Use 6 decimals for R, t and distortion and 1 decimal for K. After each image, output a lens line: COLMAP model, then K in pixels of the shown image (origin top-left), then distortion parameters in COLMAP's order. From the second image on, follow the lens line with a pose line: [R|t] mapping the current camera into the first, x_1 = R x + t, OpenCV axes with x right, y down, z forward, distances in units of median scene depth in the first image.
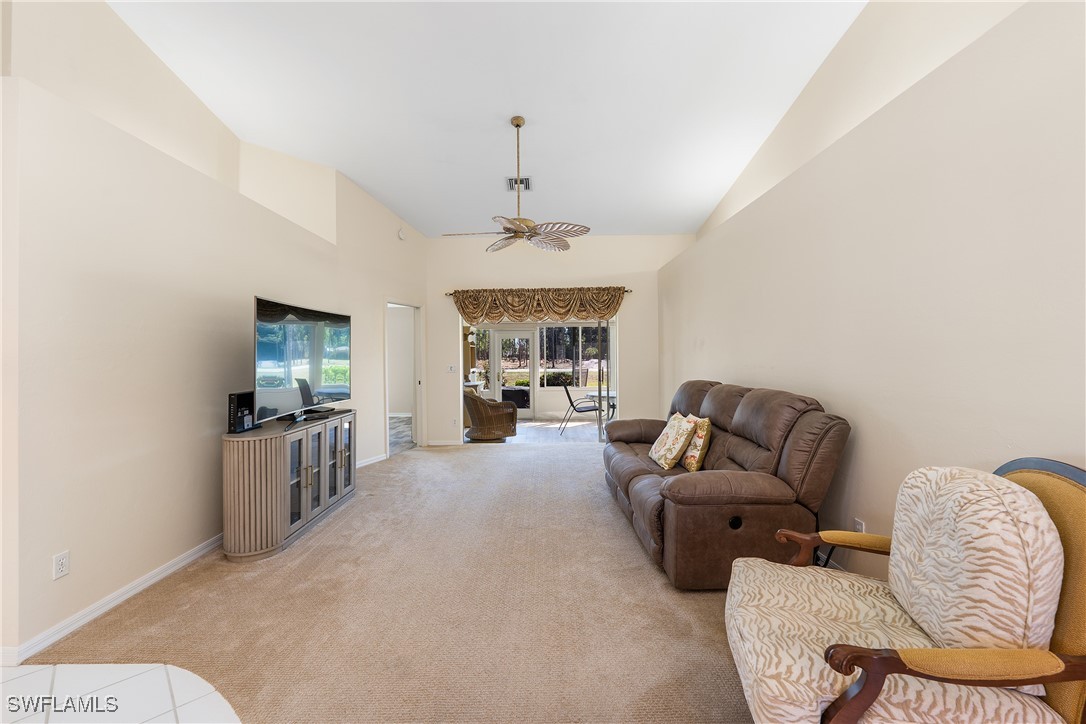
lens RADIAL K [[443.4, 0, 541.7], [0, 443.4, 356.1], [0, 0, 1]] dist [-0.001061, -0.000768]
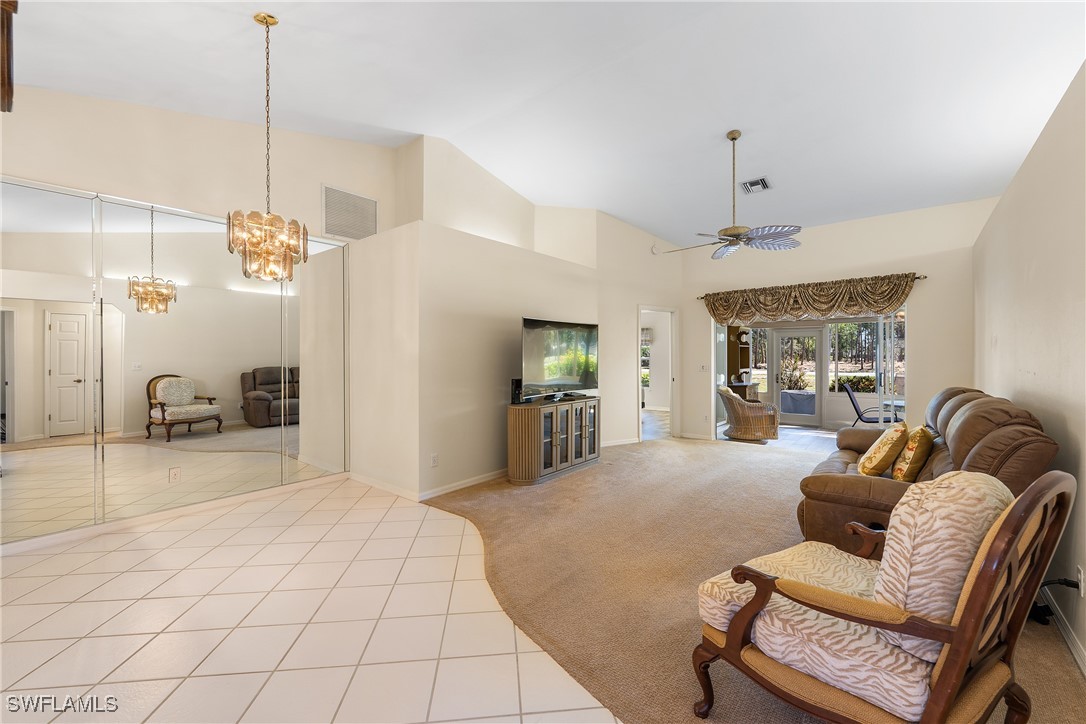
lens RADIAL K [[449.9, 0, 543.0], [0, 449.9, 362.0], [0, 0, 1]] dist [-0.000021, -0.000046]
pose [[0.777026, 0.014874, -0.629292, 0.318705], [-0.005665, 0.999846, 0.016637, -0.001980], [0.629443, -0.009362, 0.776991, -0.146619]]
